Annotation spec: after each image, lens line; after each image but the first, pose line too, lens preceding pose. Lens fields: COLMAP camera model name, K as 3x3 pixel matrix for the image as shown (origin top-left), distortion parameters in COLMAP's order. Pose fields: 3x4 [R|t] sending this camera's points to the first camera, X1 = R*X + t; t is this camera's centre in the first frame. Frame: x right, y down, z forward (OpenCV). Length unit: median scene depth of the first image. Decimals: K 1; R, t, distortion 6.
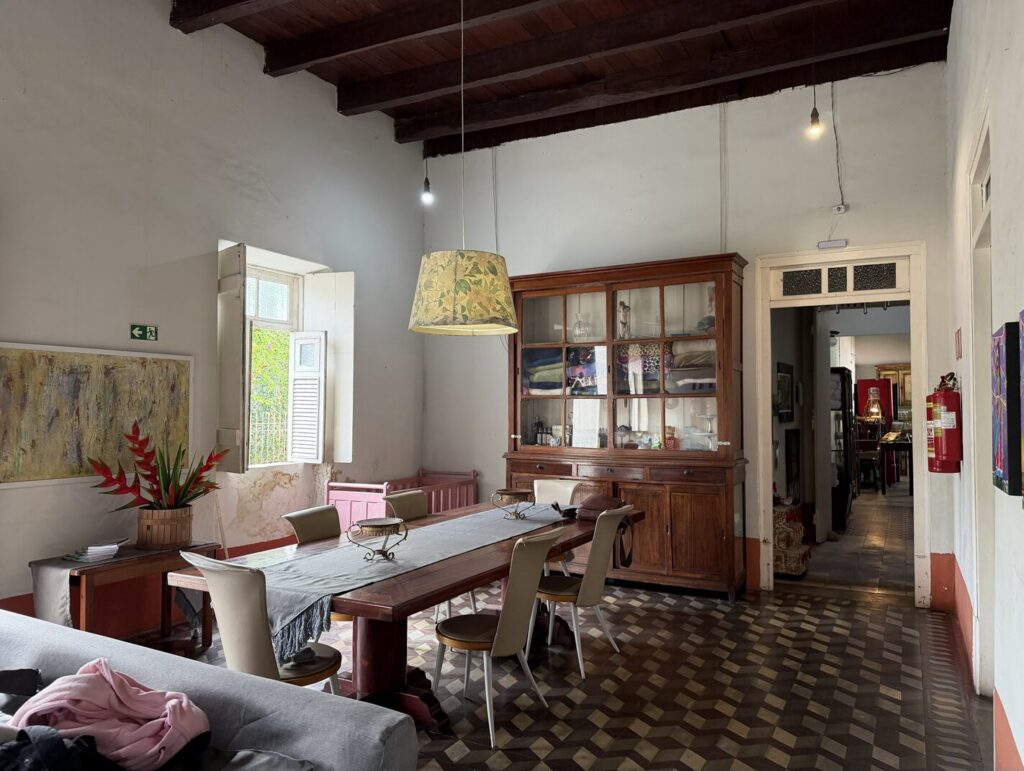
lens RADIAL K [[719.4, 0, 504.2], [0, 719.4, 386.2], [0, 0, 1]] dist [0.069749, -0.099025]
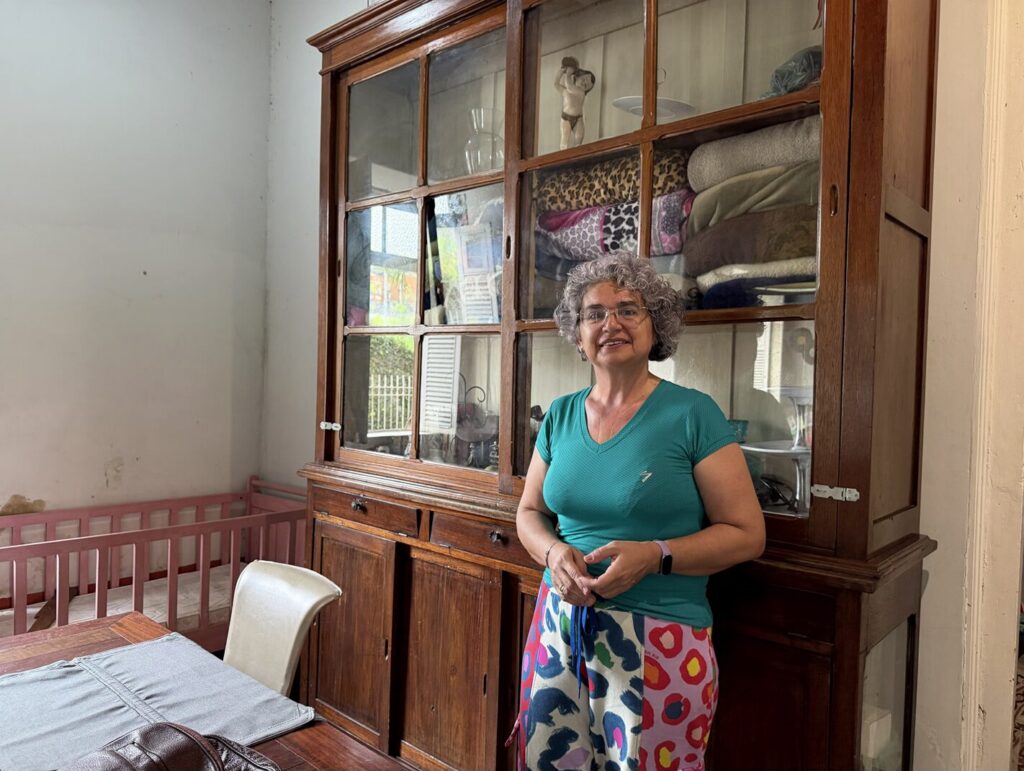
lens RADIAL K [[728.2, 0, 514.3], [0, 728.2, 393.1], [0, 0, 1]] dist [0.068848, -0.093710]
pose [[0.978050, 0.029218, -0.206313, 0.227386], [-0.018821, 0.998460, 0.052178, 0.029353], [0.207520, -0.047149, 0.977094, 0.668232]]
